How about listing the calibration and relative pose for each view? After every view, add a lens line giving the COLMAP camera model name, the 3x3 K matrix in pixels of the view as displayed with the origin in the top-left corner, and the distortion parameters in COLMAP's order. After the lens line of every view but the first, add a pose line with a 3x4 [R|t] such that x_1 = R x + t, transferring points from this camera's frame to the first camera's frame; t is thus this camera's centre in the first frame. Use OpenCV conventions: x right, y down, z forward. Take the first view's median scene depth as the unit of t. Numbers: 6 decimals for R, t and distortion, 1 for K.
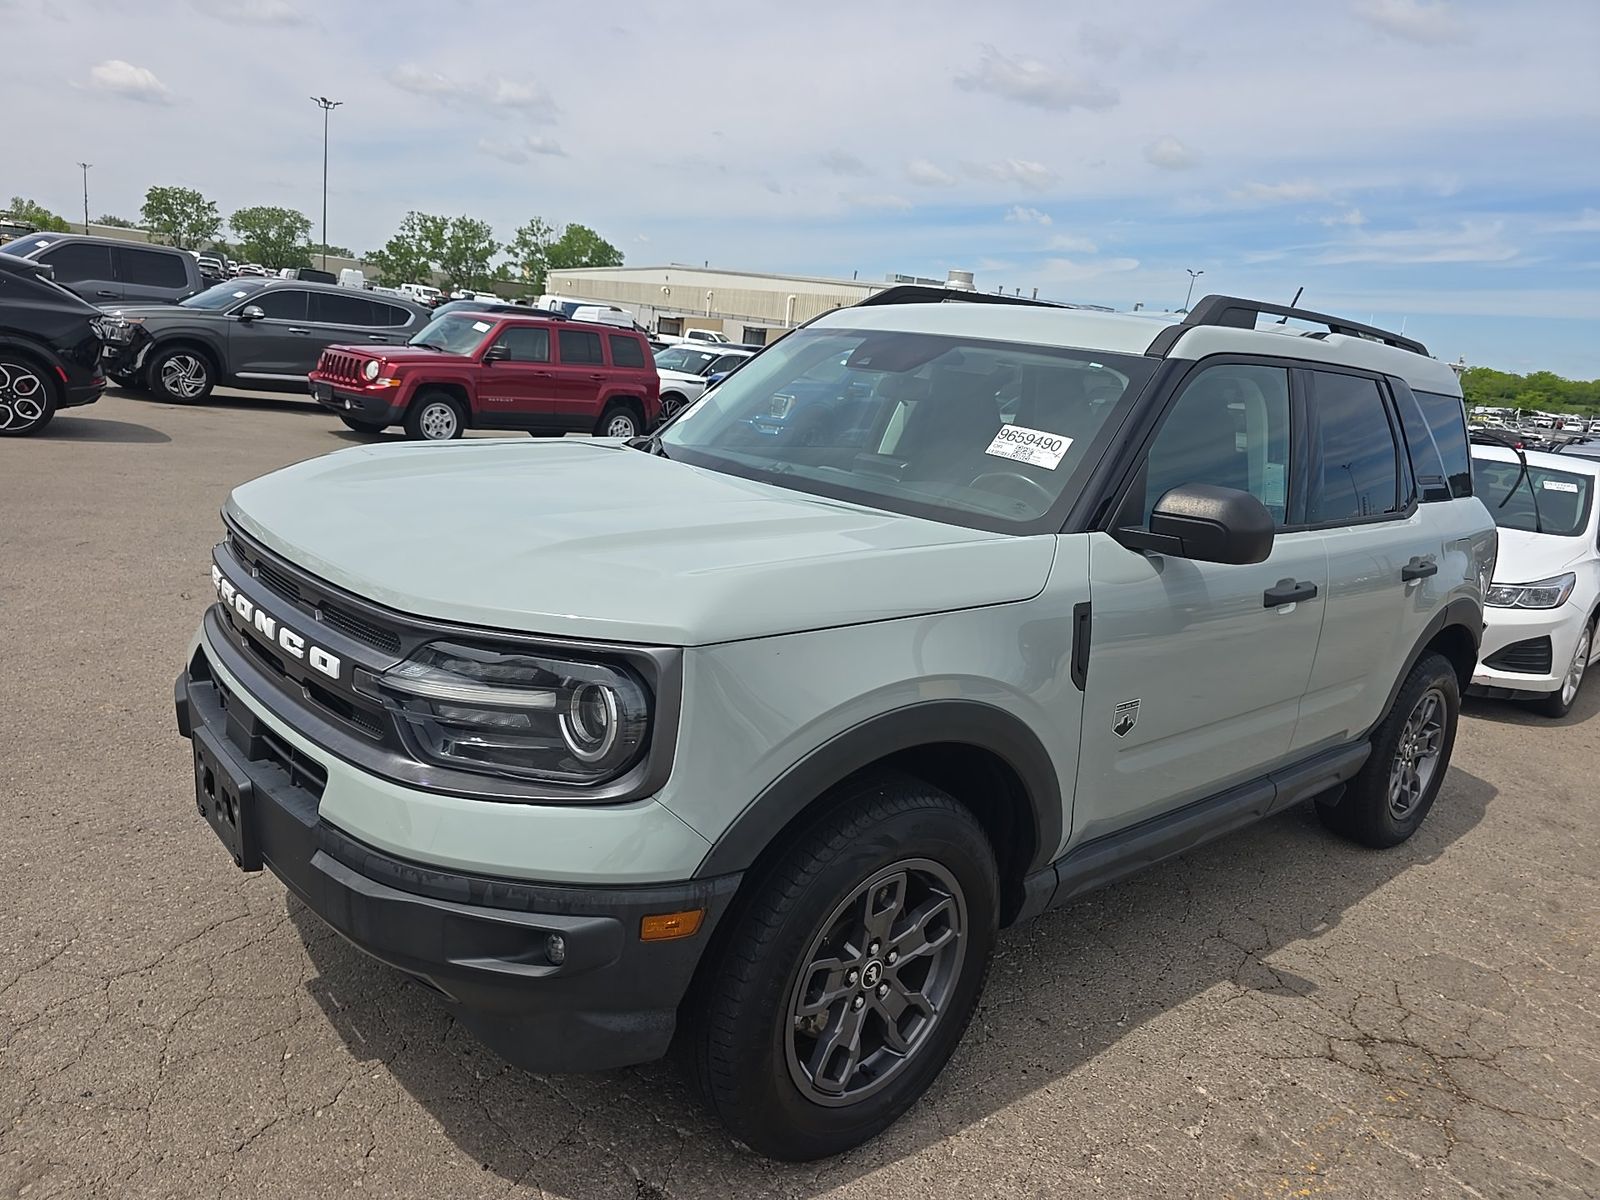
lens RADIAL K [[1084.2, 0, 804.3], [0, 1084.2, 608.3], [0, 0, 1]] dist [0.046585, -0.045447]
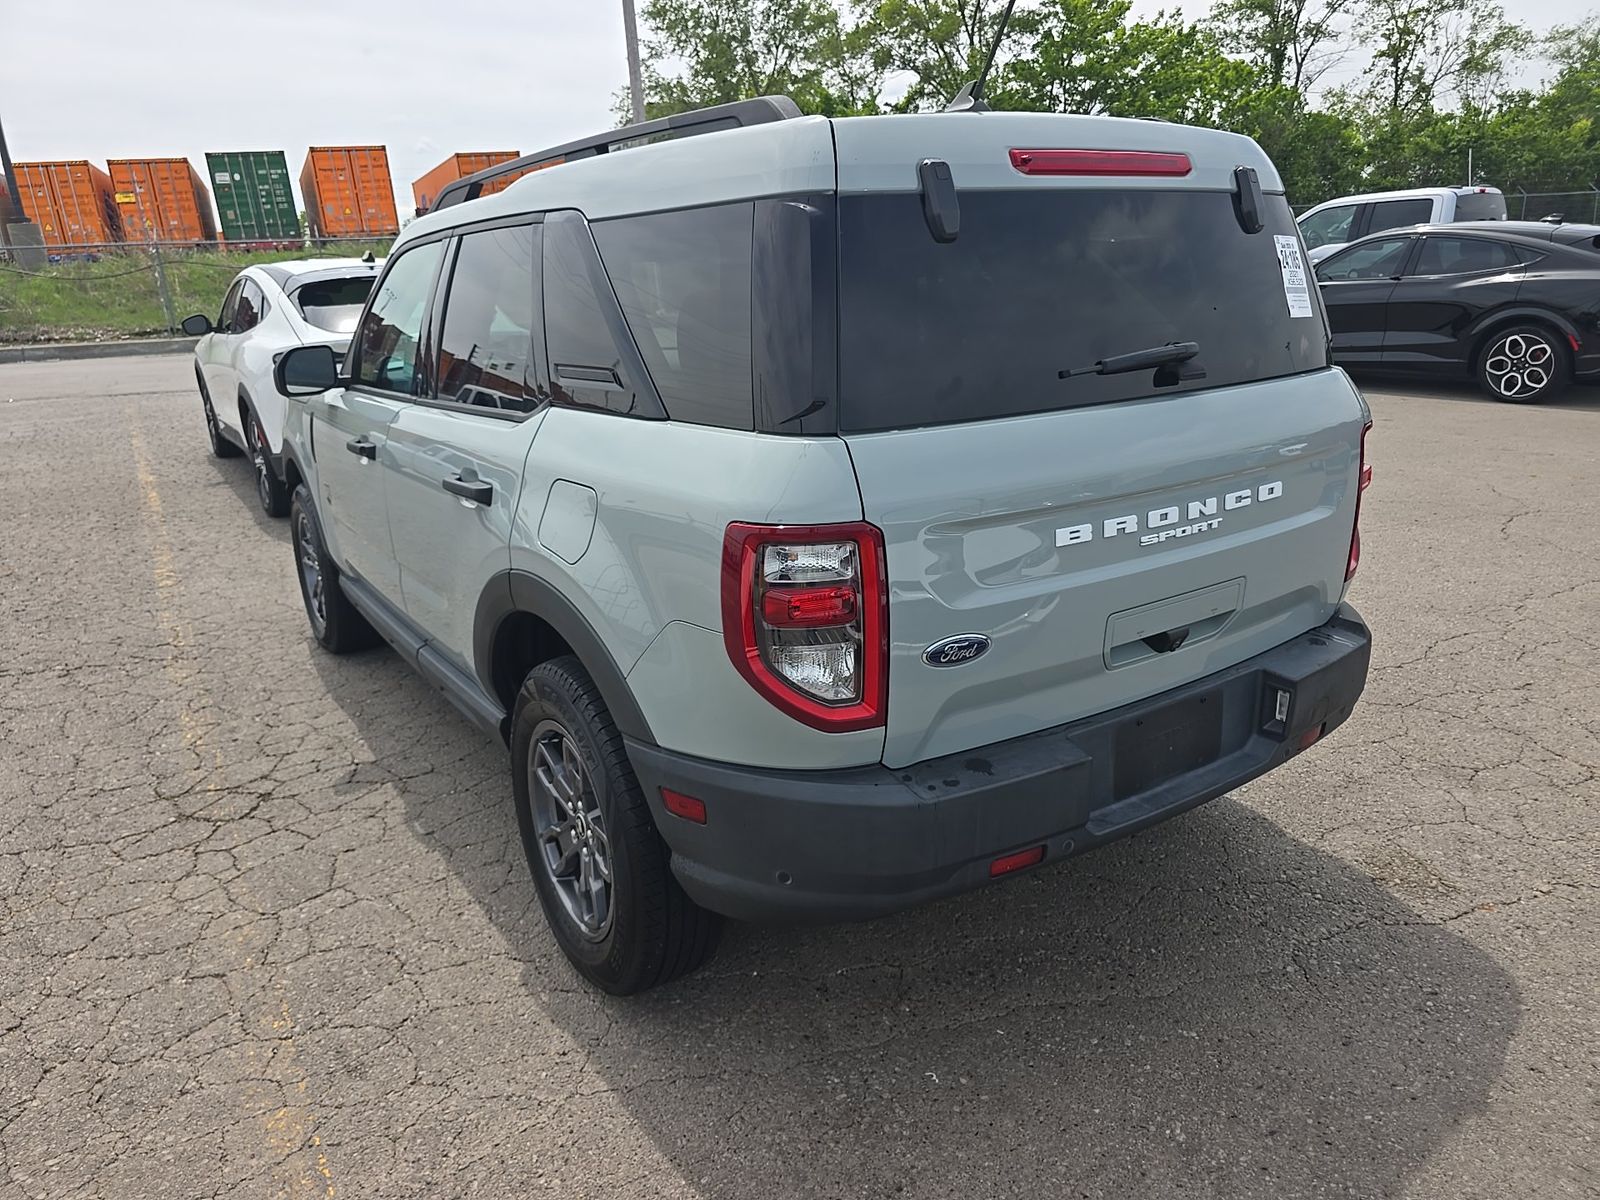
lens RADIAL K [[1084.2, 0, 804.3], [0, 1084.2, 608.3], [0, 0, 1]] dist [0.046585, -0.045447]
pose [[-0.135268, 0.202137, -0.969971, 1.389041], [-0.210974, 0.950642, 0.227530, -0.194481], [0.968087, 0.235416, -0.085946, 1.437602]]
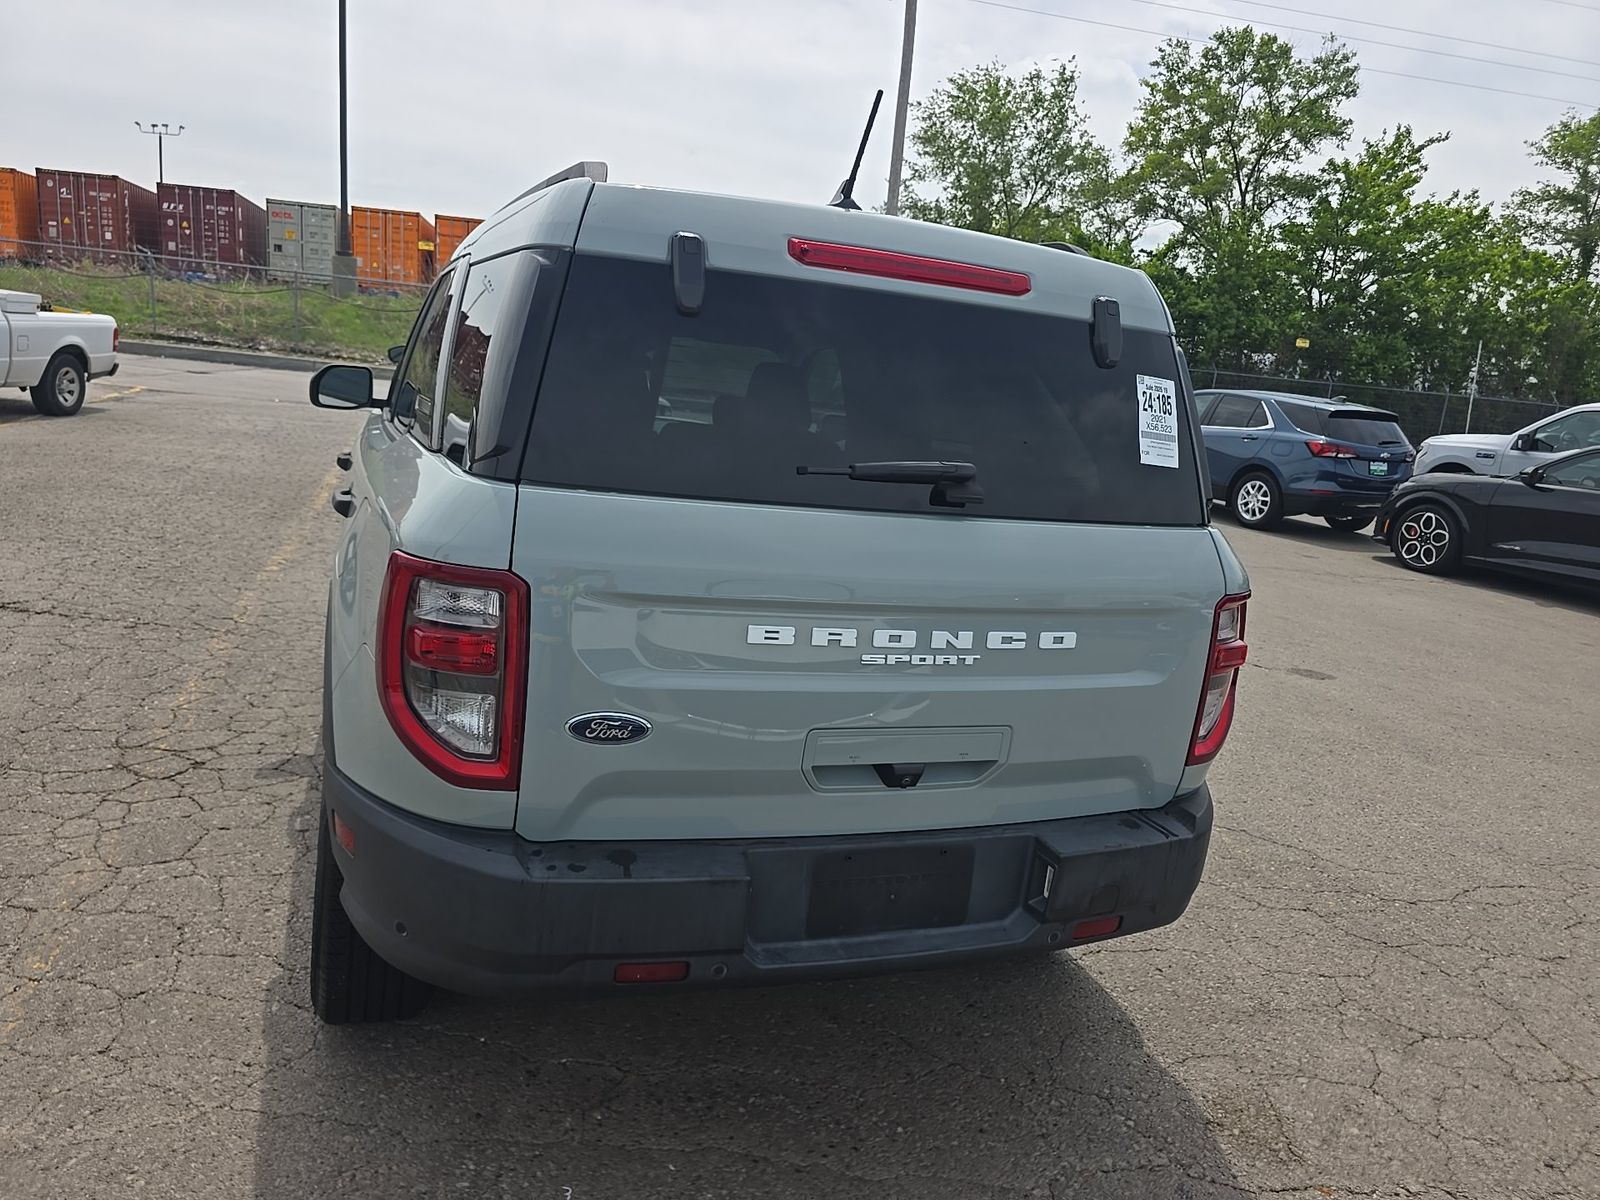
lens RADIAL K [[1084.2, 0, 804.3], [0, 1084.2, 608.3], [0, 0, 1]] dist [0.046585, -0.045447]
pose [[-0.339906, 0.063418, -0.938319, 1.298964], [-0.355884, 0.914856, 0.190751, -0.253965], [0.870523, 0.398770, -0.288396, 1.692128]]
